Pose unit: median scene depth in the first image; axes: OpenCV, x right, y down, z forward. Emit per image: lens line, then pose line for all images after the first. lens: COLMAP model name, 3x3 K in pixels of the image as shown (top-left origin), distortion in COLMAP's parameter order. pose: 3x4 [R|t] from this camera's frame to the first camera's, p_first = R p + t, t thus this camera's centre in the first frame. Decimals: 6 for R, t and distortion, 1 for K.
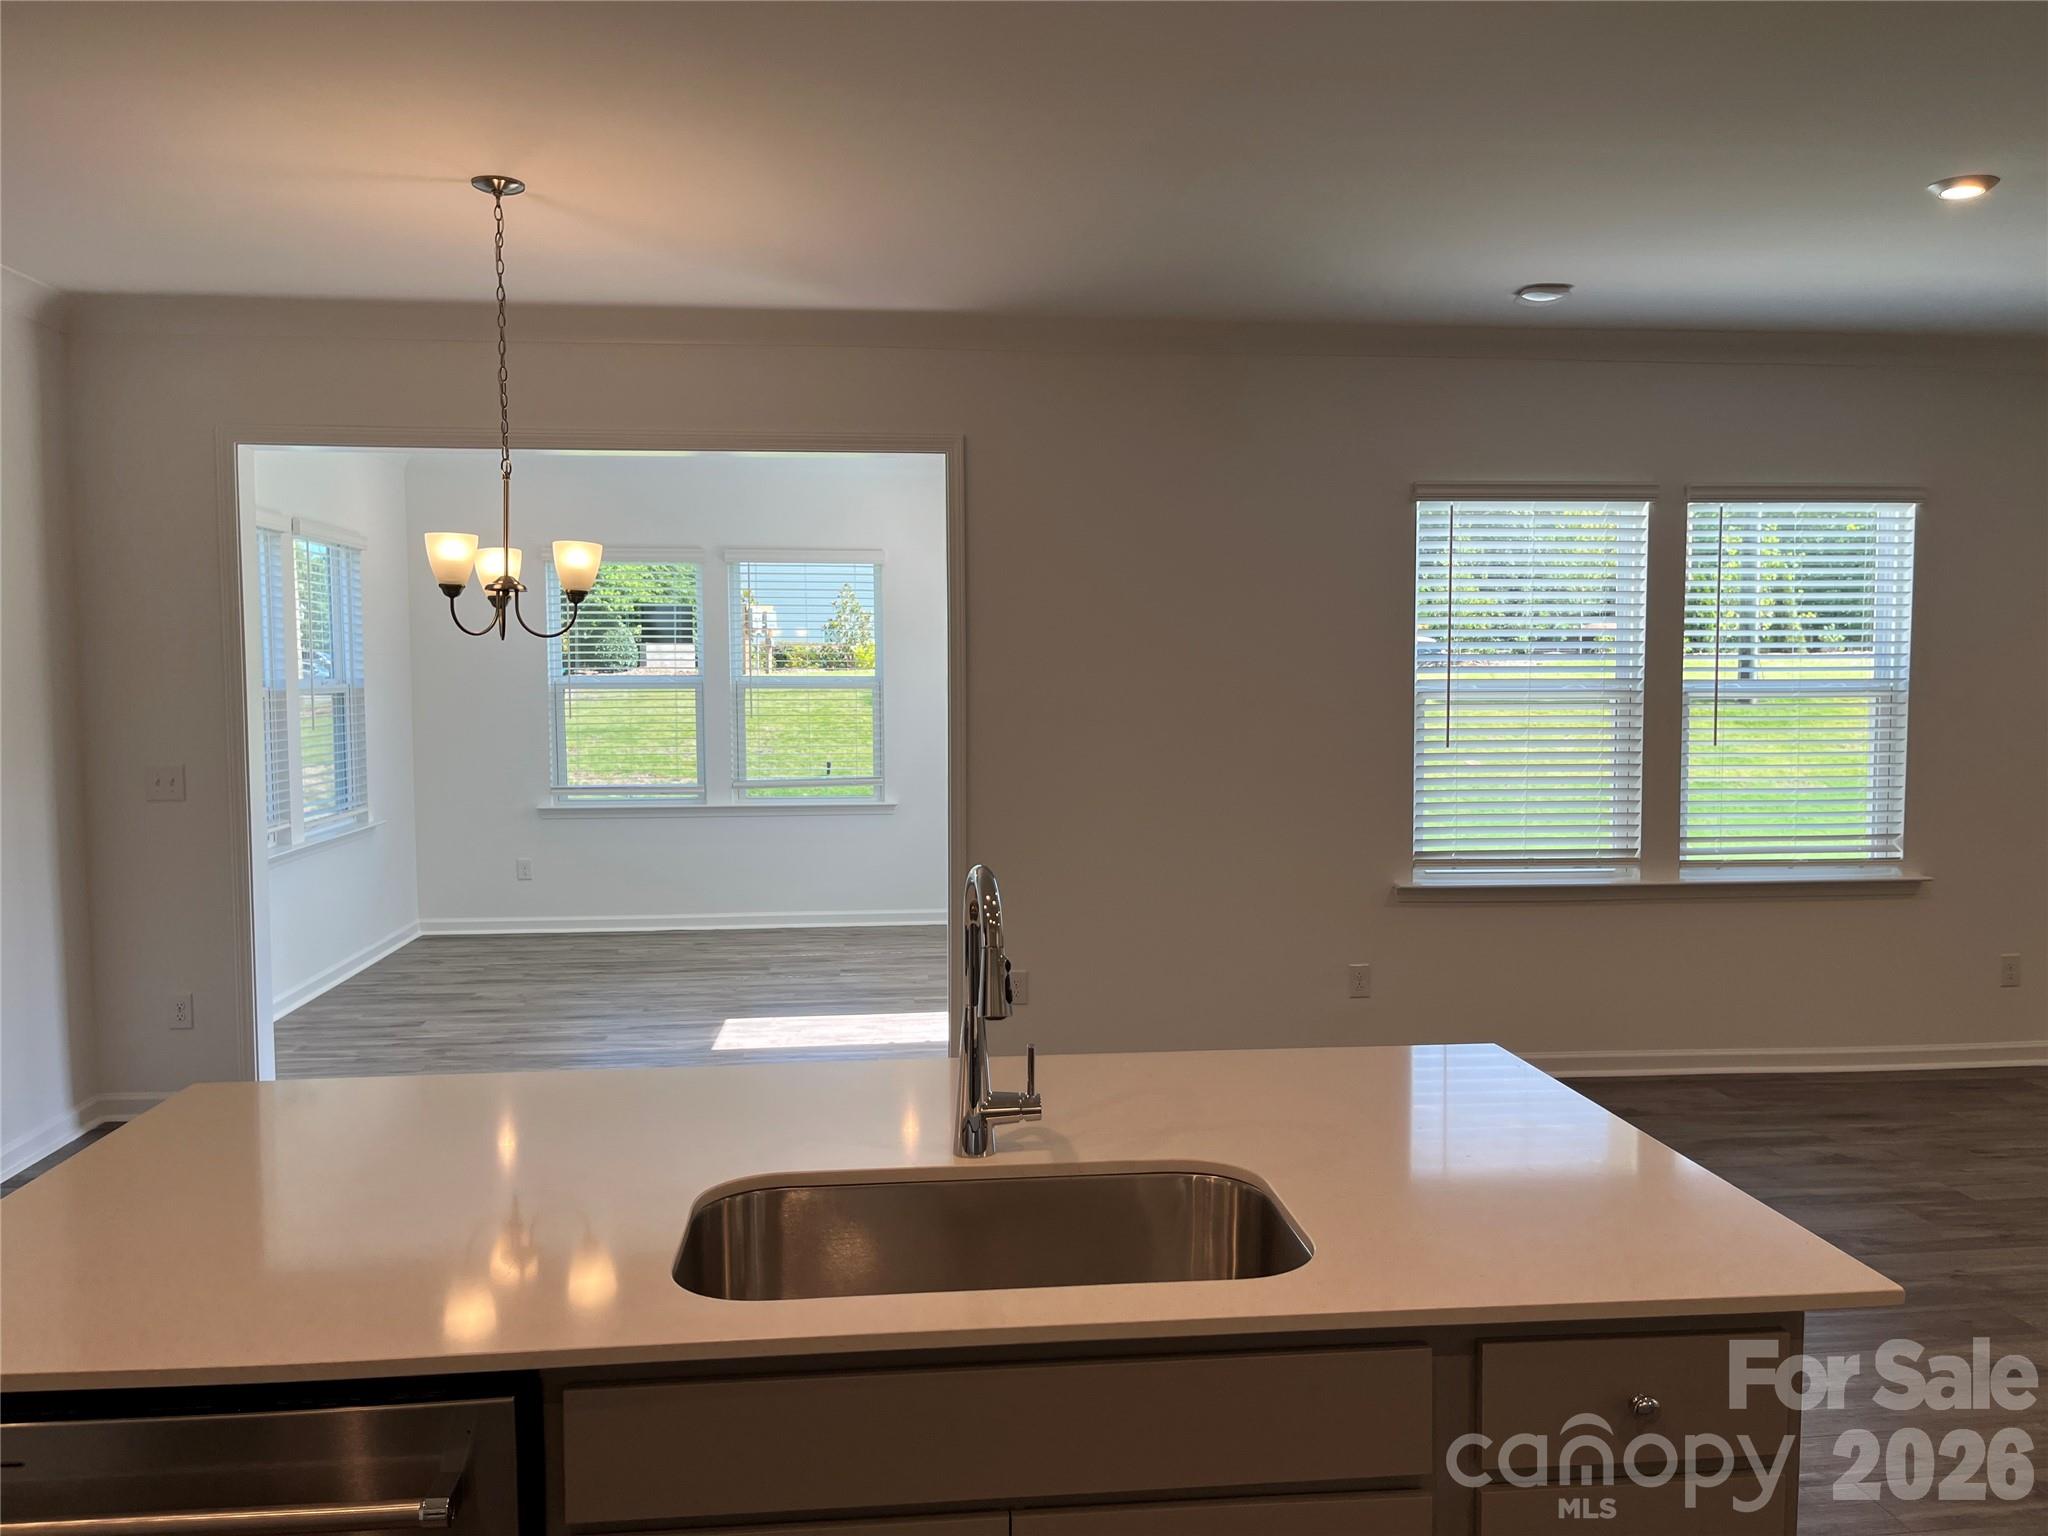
lens RADIAL K [[1551.9, 0, 1024.0], [0, 1551.9, 768.0], [0, 0, 1]] dist [0.062139, -0.074942]
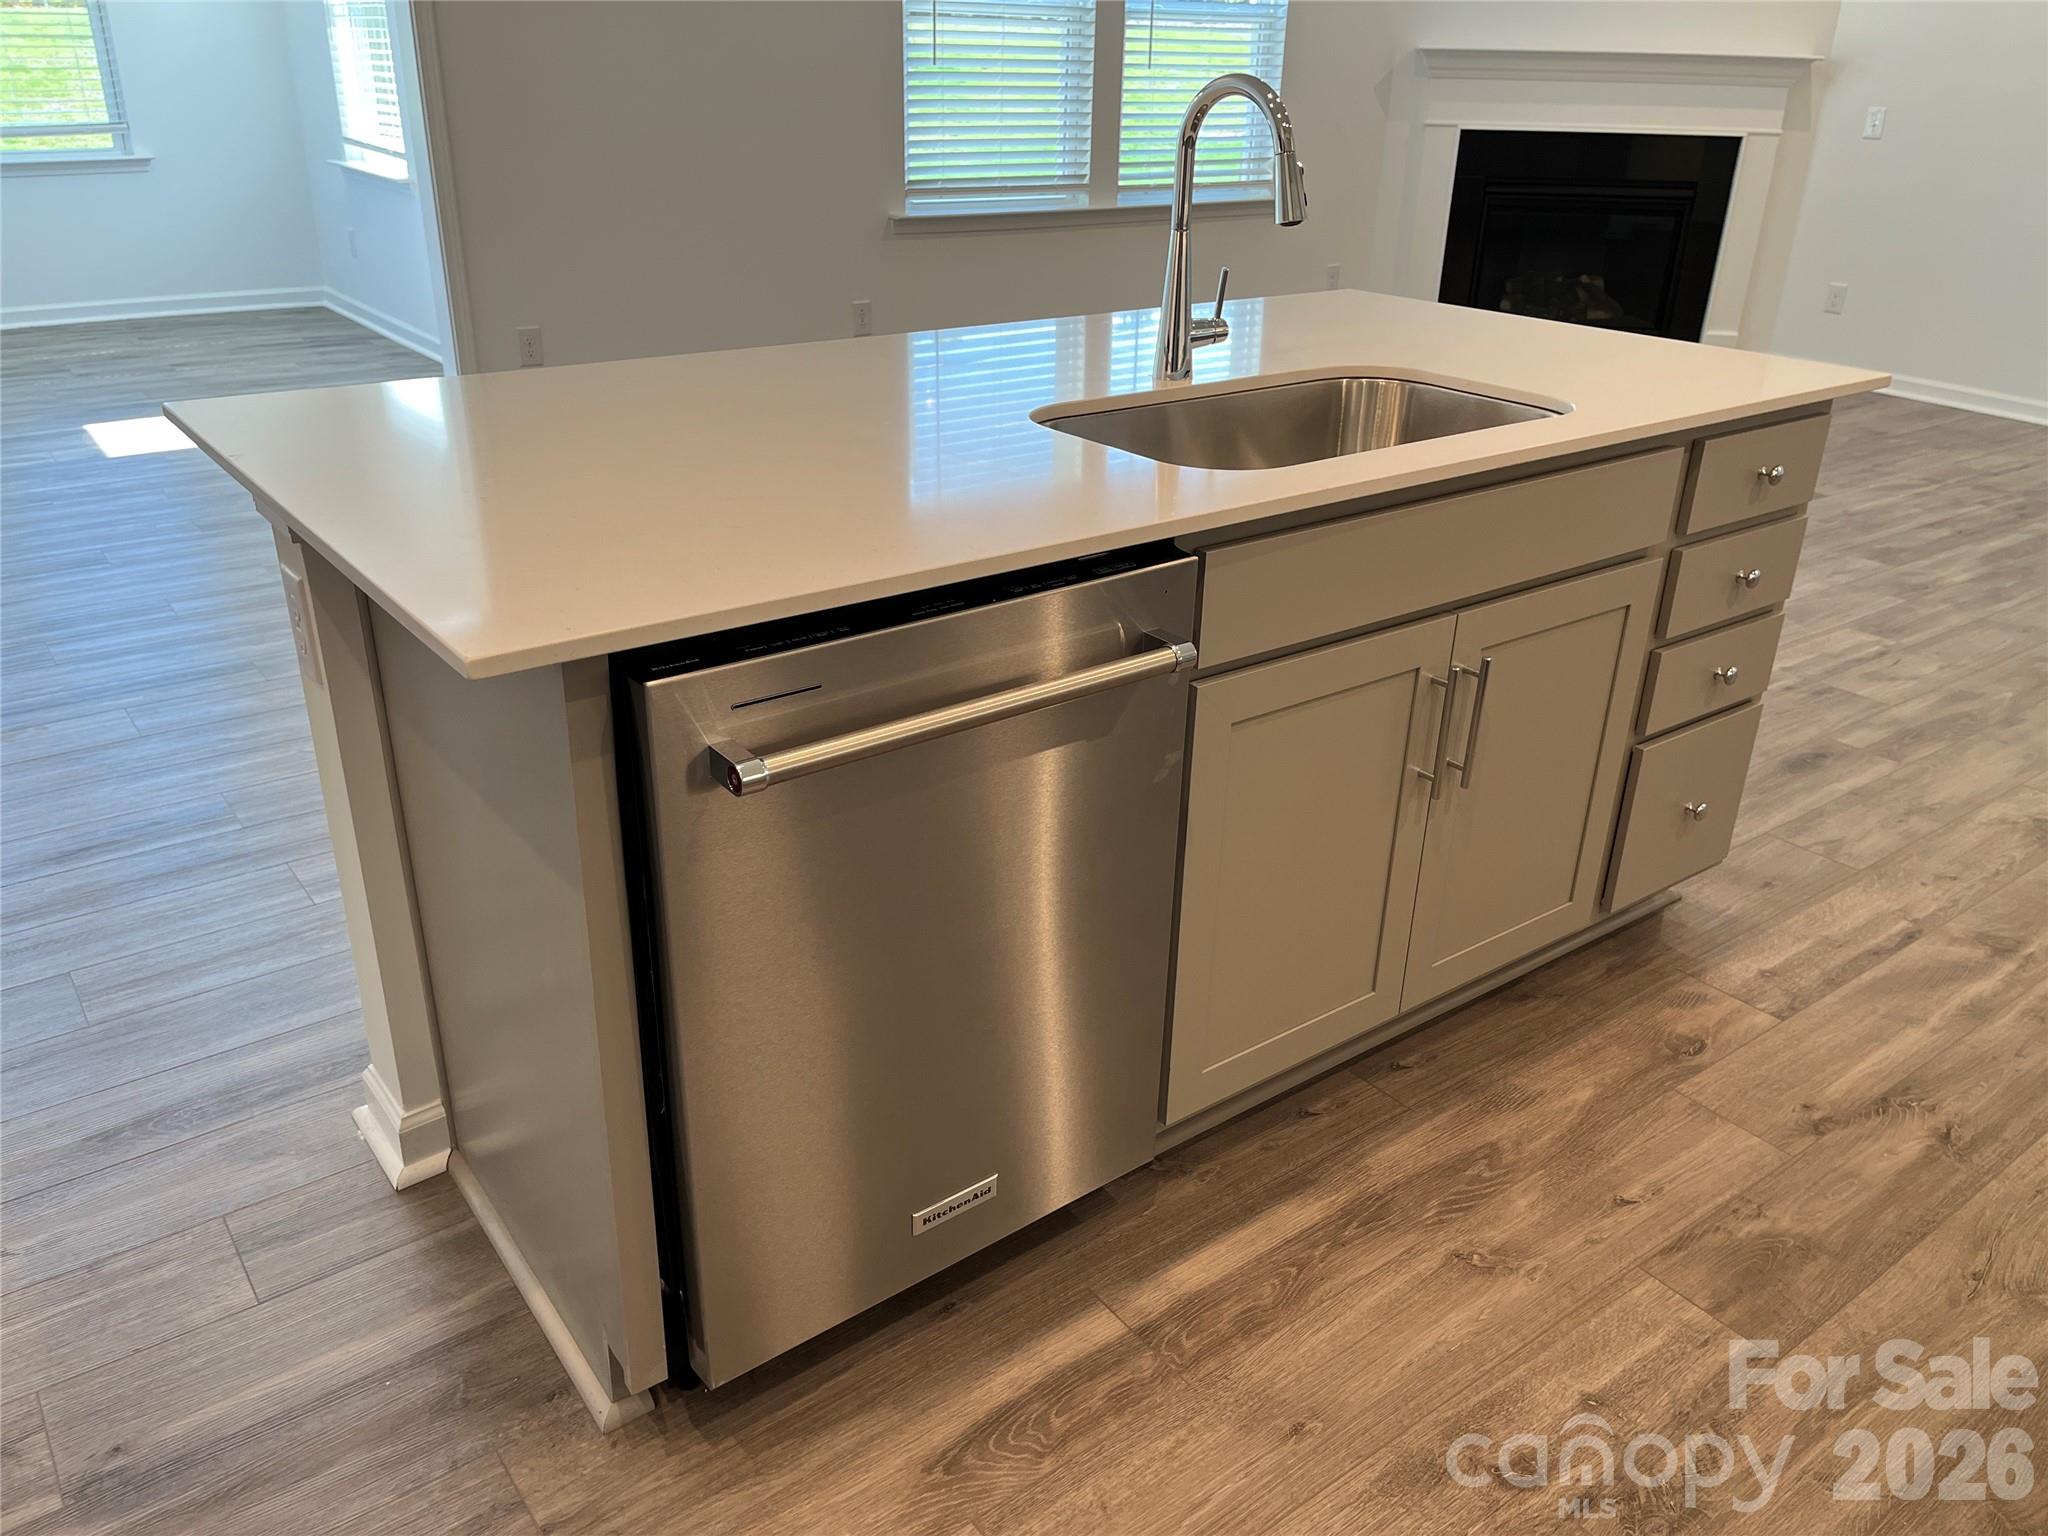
lens RADIAL K [[1551.9, 0, 1024.0], [0, 1551.9, 768.0], [0, 0, 1]] dist [0.062139, -0.074942]
pose [[0.850358, -0.199785, 0.486803, -0.248805], [0.009498, 0.930798, 0.365410, 0.038520], [-0.526118, -0.306106, 0.793409, 0.047535]]
